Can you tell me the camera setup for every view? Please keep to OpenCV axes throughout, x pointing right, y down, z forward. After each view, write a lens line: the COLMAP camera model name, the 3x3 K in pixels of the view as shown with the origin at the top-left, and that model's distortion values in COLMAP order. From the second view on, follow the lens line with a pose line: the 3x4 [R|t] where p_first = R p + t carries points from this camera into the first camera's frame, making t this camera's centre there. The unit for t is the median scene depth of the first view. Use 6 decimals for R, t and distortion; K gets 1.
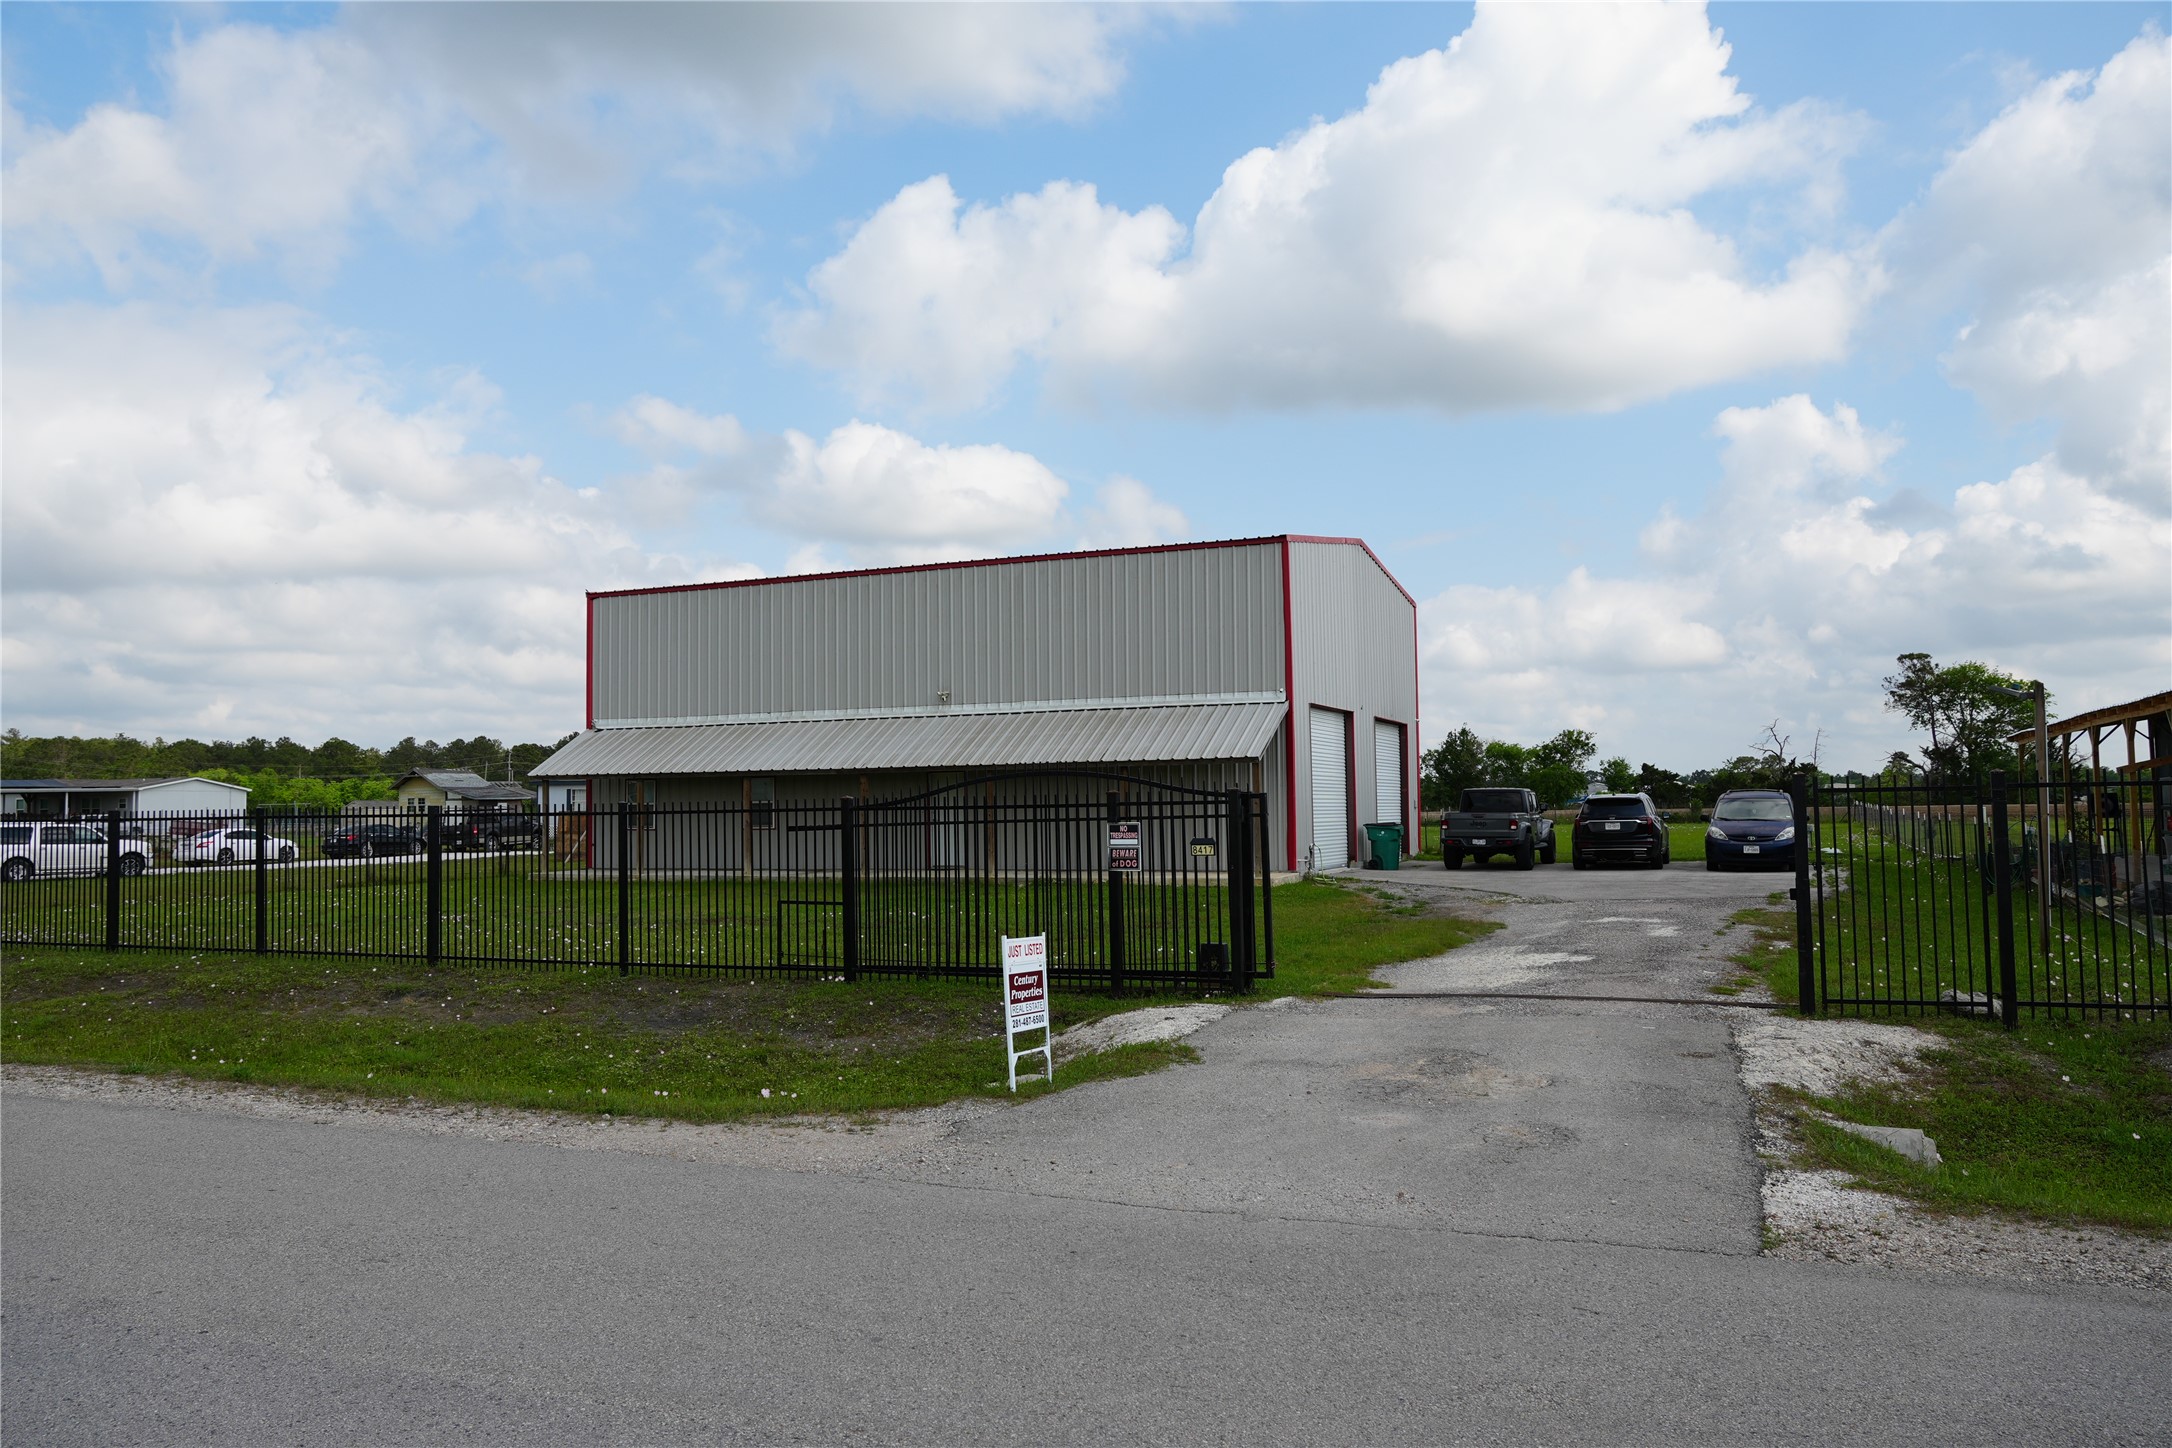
lens RADIAL K [[1601.1, 0, 1084.2], [0, 1601.1, 713.3], [0, 0, 1]] dist [-0.024214, 0.025637]
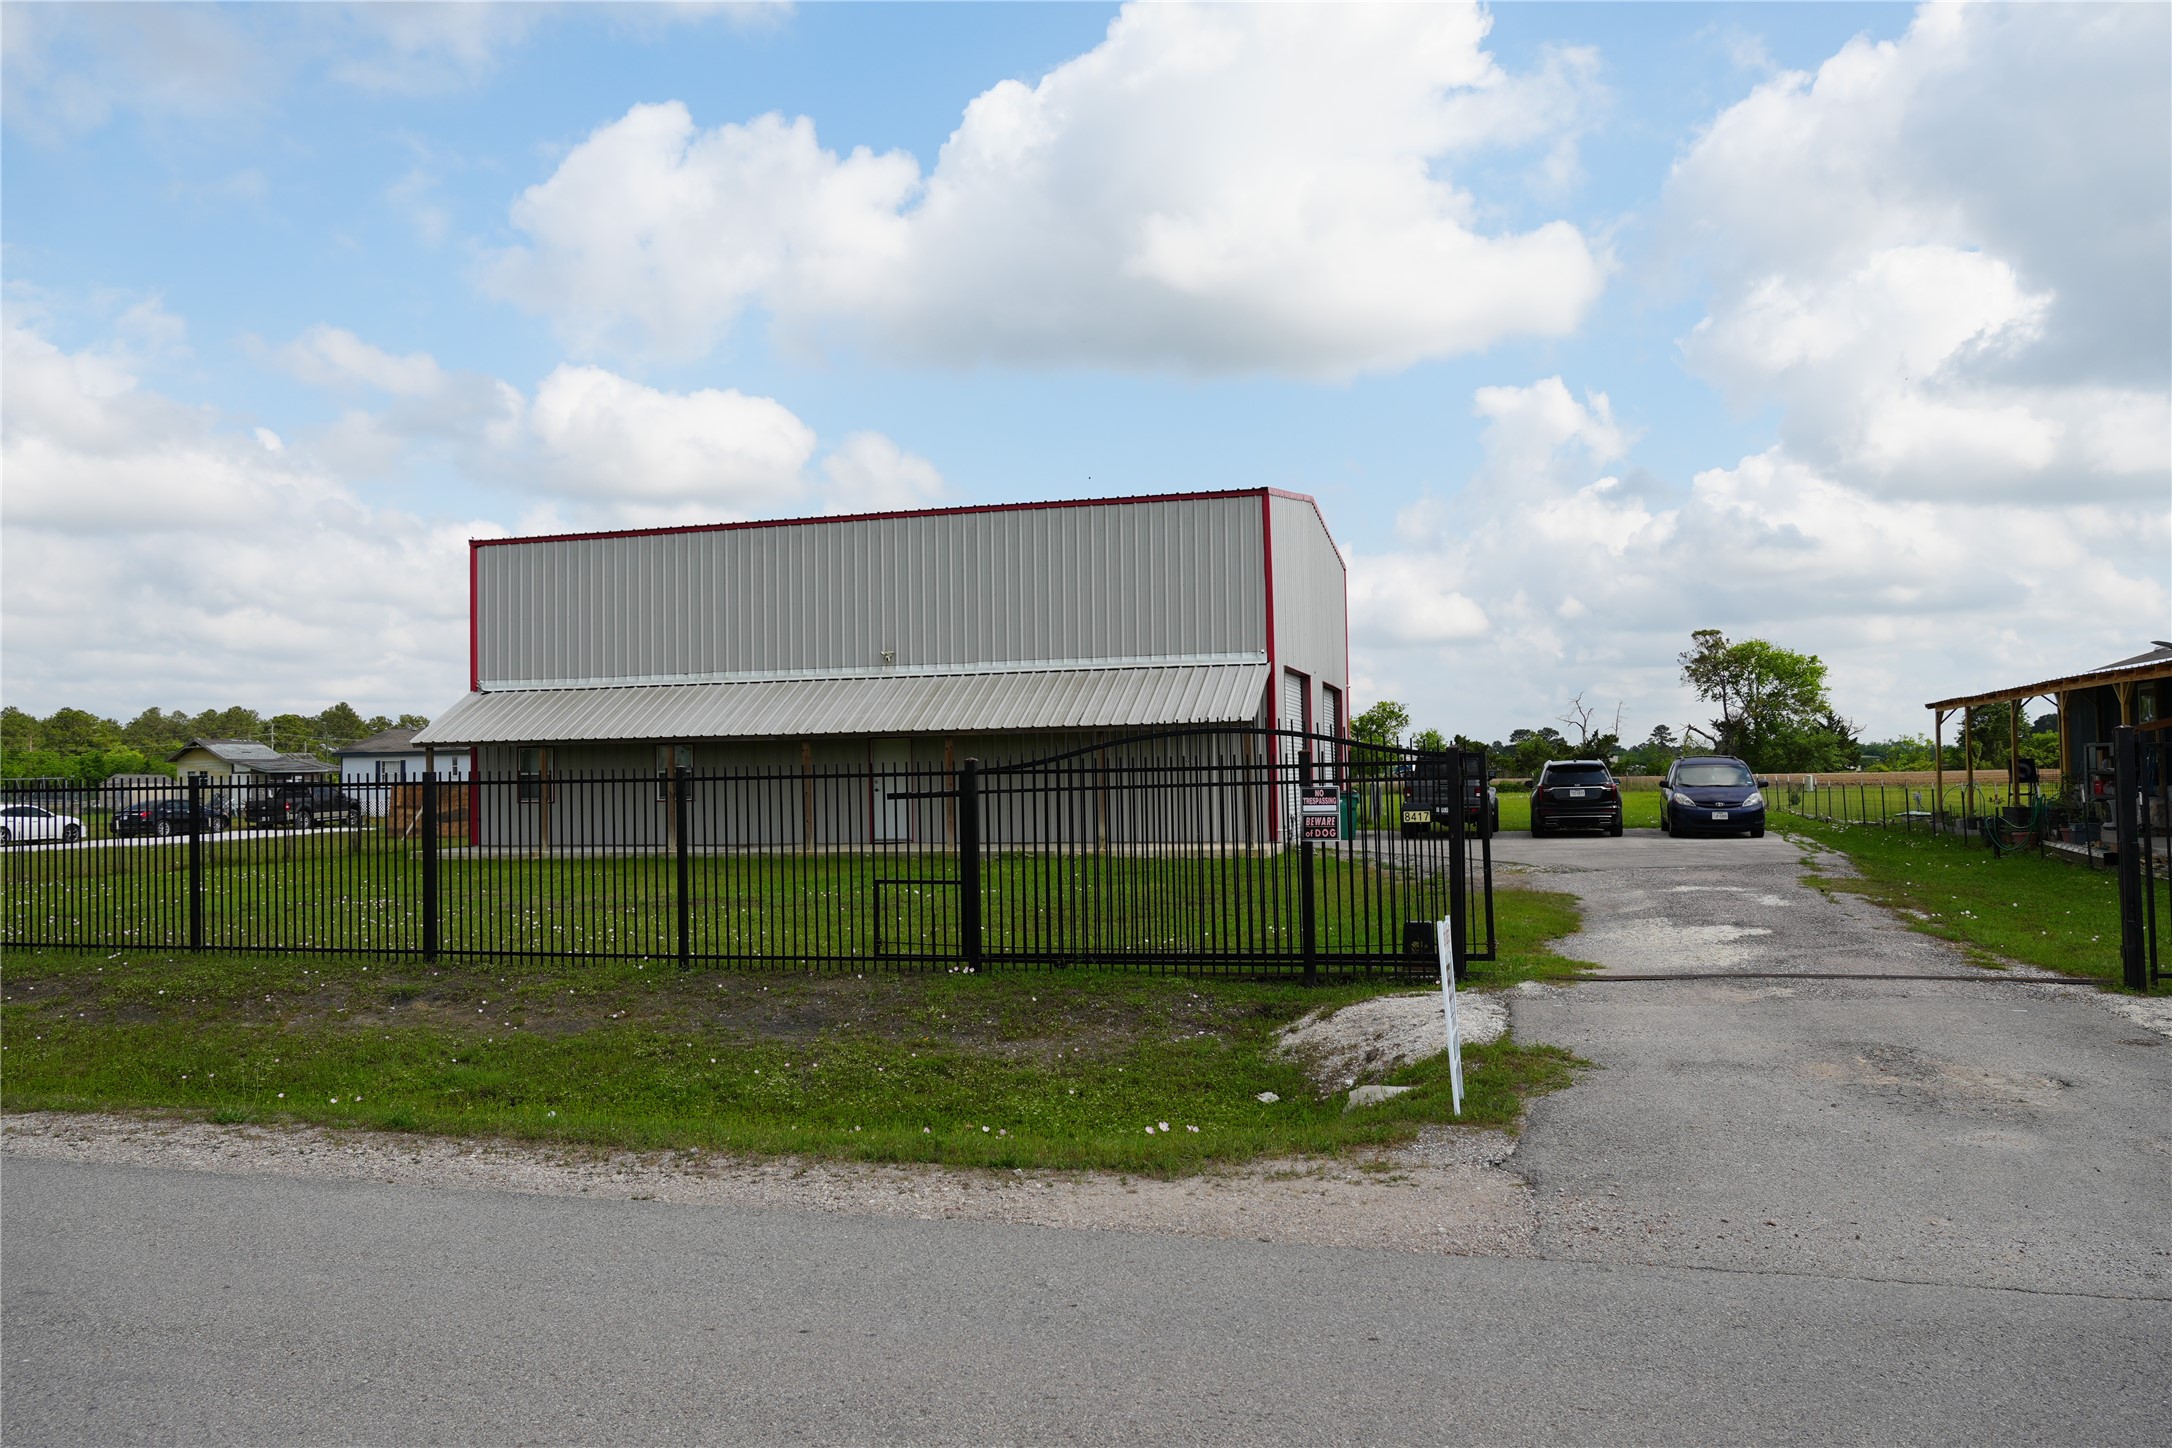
lens RADIAL K [[1601.1, 0, 1084.2], [0, 1601.1, 713.3], [0, 0, 1]] dist [-0.024214, 0.025637]
pose [[0.990828, 0.002004, 0.135114, -0.100568], [-0.004268, 0.999855, 0.016472, 0.006616], [-0.135061, -0.016897, 0.990693, 0.068785]]
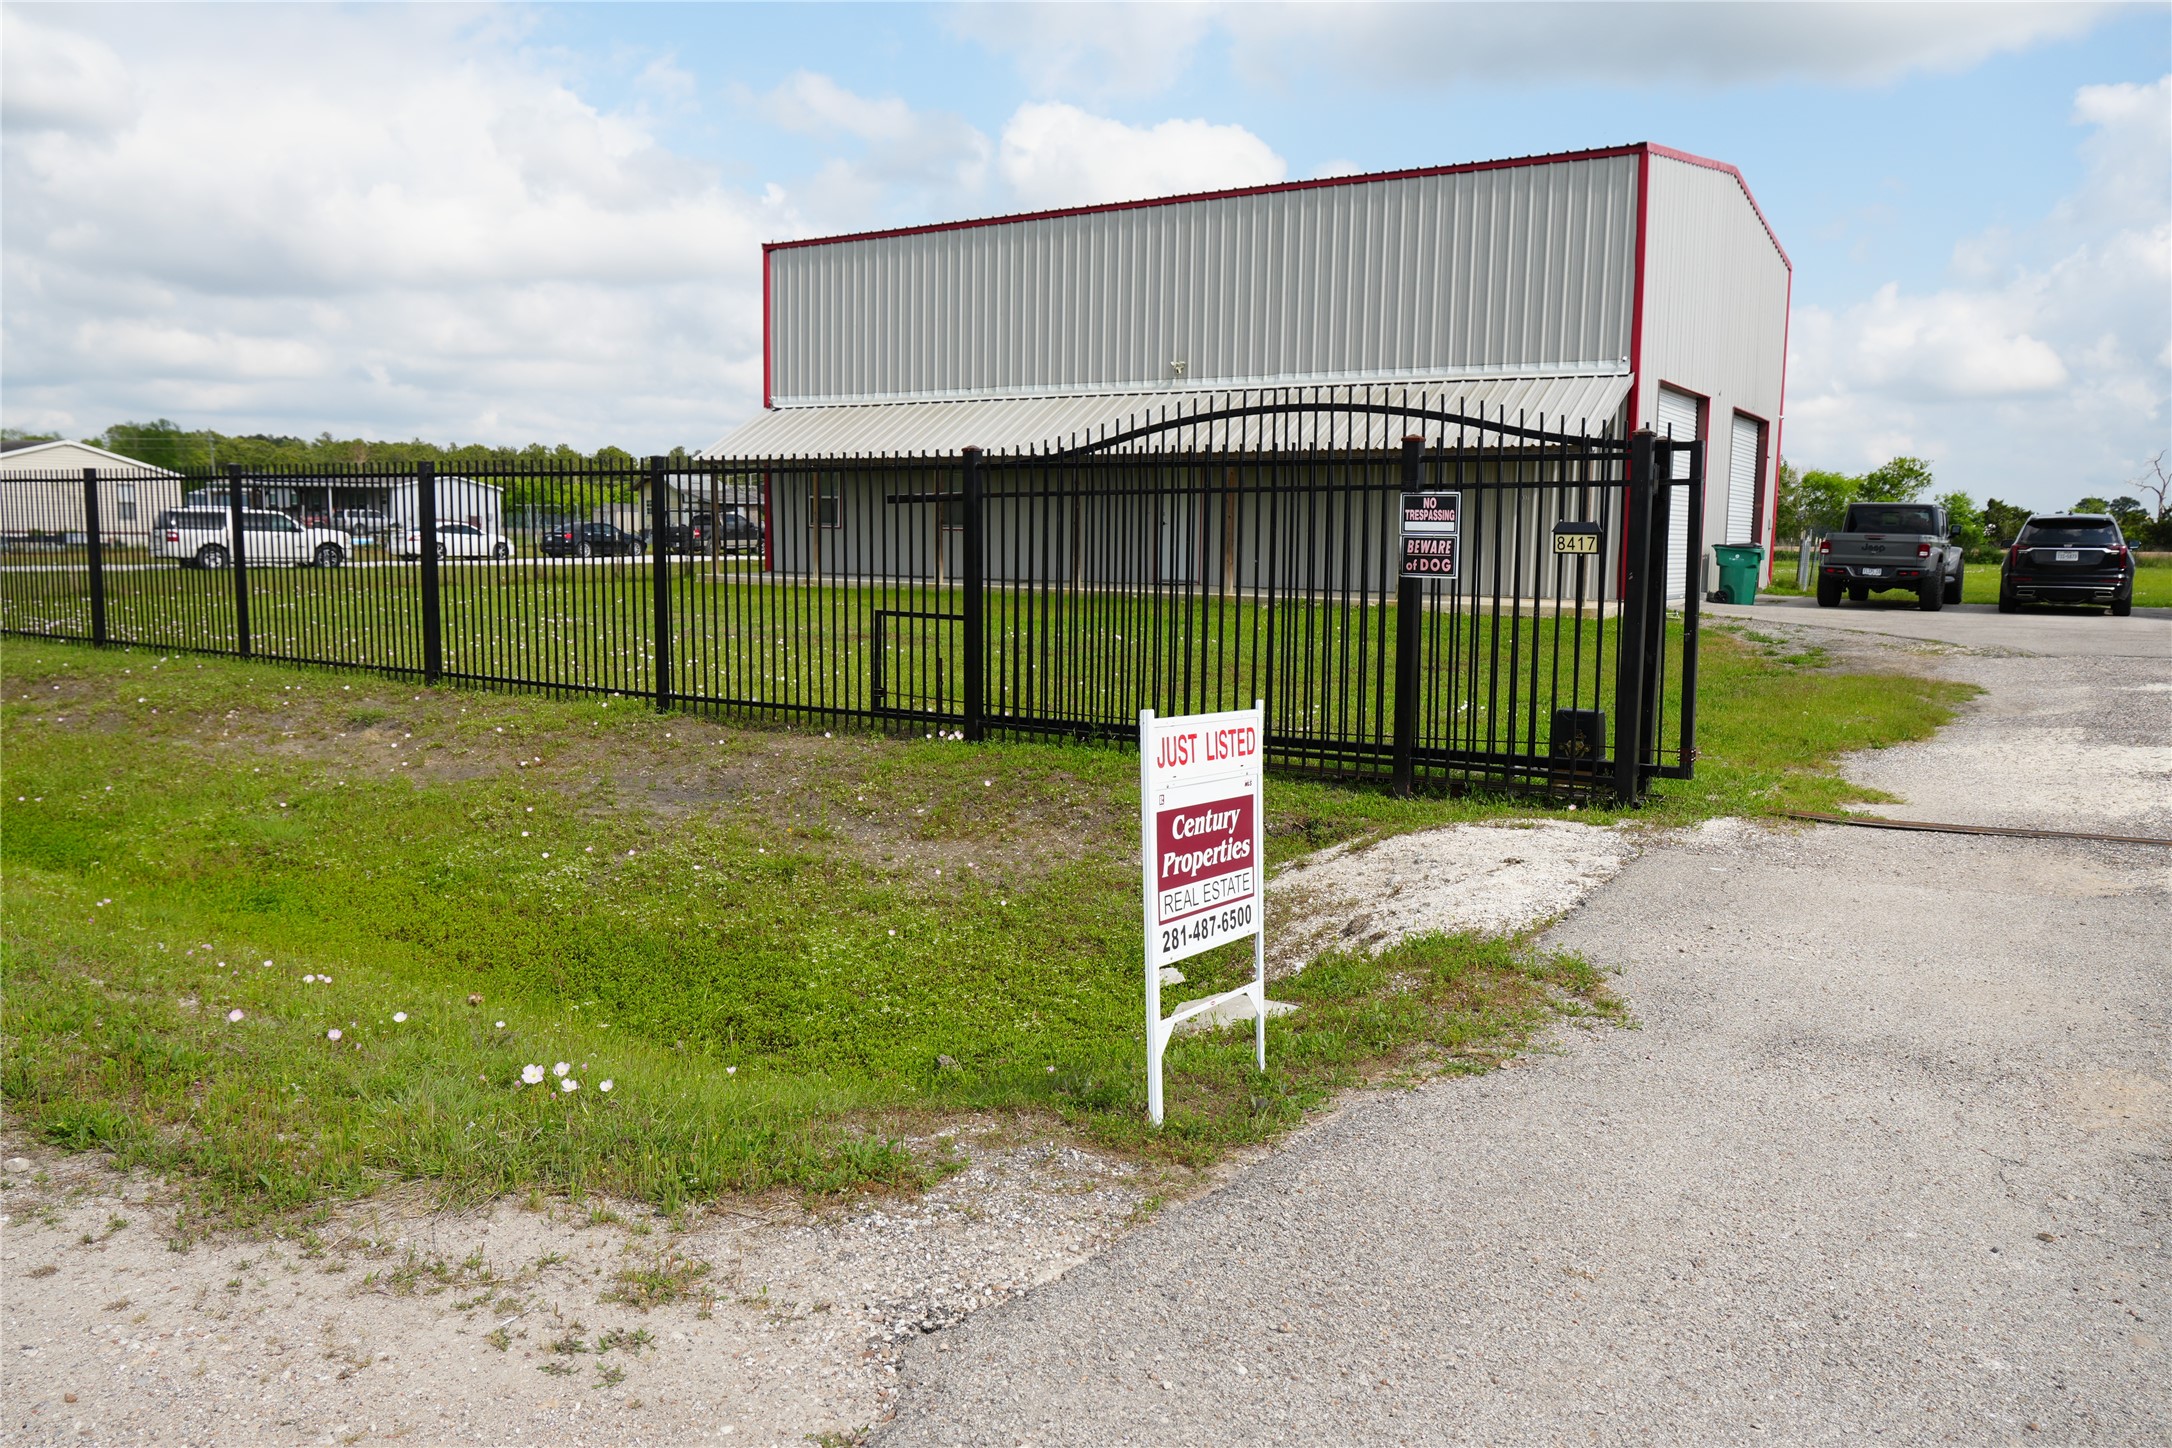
lens RADIAL K [[1594.9, 0, 1080.2], [0, 1594.9, 715.9], [0, 0, 1]] dist [-0.013858, 0.003882]
pose [[0.986289, 0.045630, -0.158596, -0.002006], [-0.017539, 0.984555, 0.174193, 0.022802], [0.164095, -0.169023, 0.971856, 0.190896]]
